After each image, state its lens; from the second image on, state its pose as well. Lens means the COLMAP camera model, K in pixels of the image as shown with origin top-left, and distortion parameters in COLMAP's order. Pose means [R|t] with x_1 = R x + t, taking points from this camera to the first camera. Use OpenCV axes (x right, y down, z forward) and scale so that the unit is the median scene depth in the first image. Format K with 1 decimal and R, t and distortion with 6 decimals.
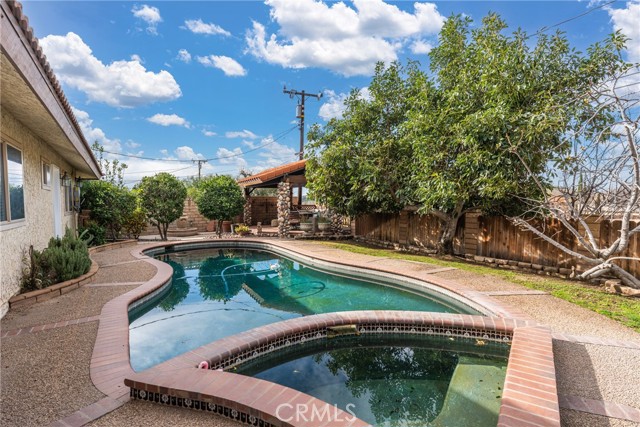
lens RADIAL K [[331.3, 0, 321.2], [0, 331.3, 214.2], [0, 0, 1]] dist [-0.001534, -0.000548]
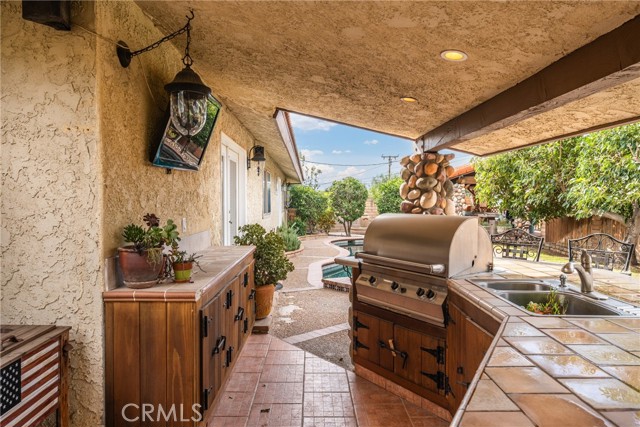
lens RADIAL K [[404.4, 0, 321.4], [0, 404.4, 211.8], [0, 0, 1]] dist [-0.000070, 0.000008]
pose [[0.865781, 0.019886, -0.500028, 0.144058], [-0.026455, 0.999632, -0.006050, 0.005674], [0.499723, 0.018466, 0.865988, -0.259649]]
